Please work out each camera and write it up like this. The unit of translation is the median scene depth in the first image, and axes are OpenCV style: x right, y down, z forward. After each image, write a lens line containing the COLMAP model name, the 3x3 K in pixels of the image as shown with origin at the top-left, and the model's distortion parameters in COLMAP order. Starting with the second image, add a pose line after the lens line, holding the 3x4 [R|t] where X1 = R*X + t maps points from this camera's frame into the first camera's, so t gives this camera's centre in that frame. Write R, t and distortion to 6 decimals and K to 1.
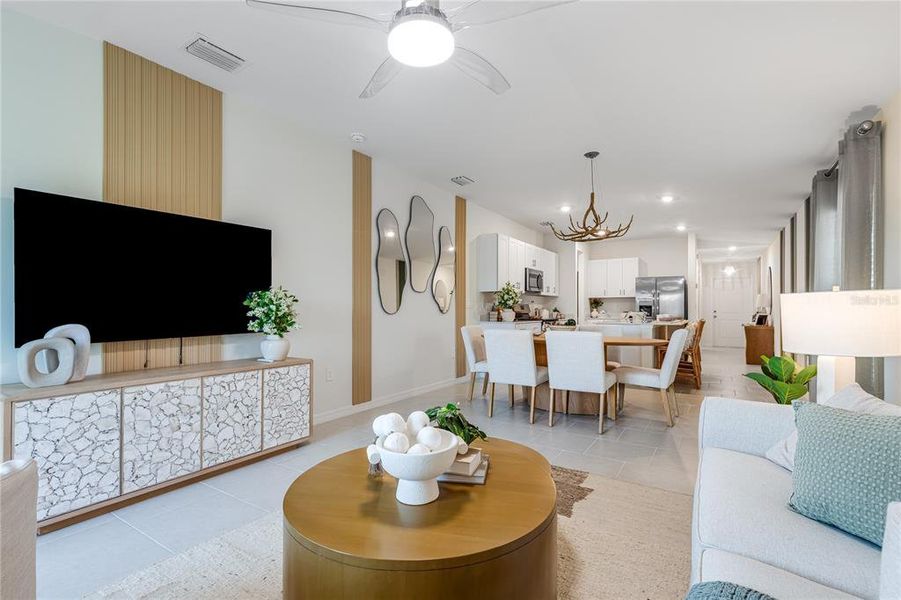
lens RADIAL K [[422.7, 0, 449.0], [0, 422.7, 306.2], [0, 0, 1]] dist [0.004983, 0.000448]
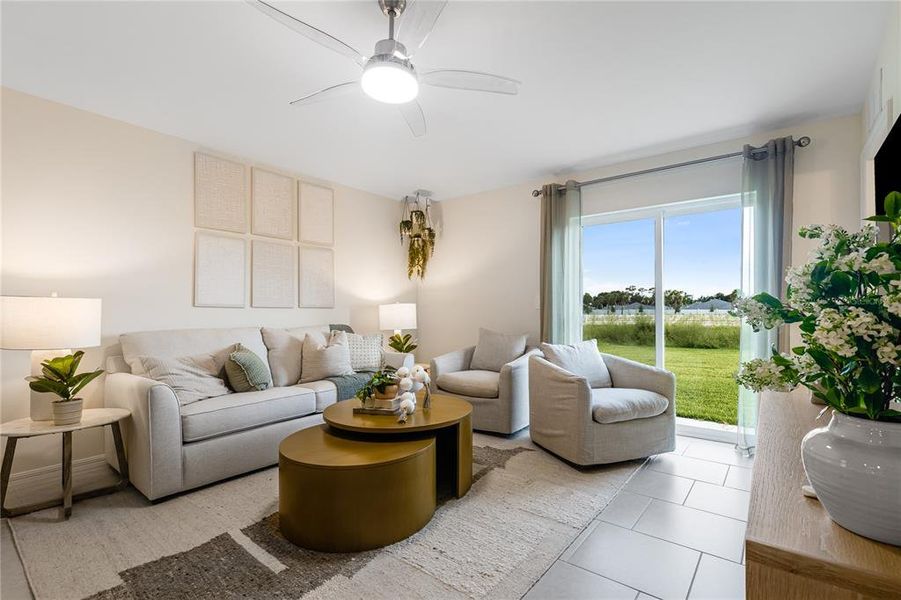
lens RADIAL K [[422.7, 0, 449.0], [0, 422.7, 306.2], [0, 0, 1]] dist [0.004983, 0.000448]
pose [[-0.995258, 0.002587, 0.097237, -0.208326], [0.000860, 0.999841, -0.017799, 0.008220], [-0.097267, -0.017631, -0.995102, 1.323310]]
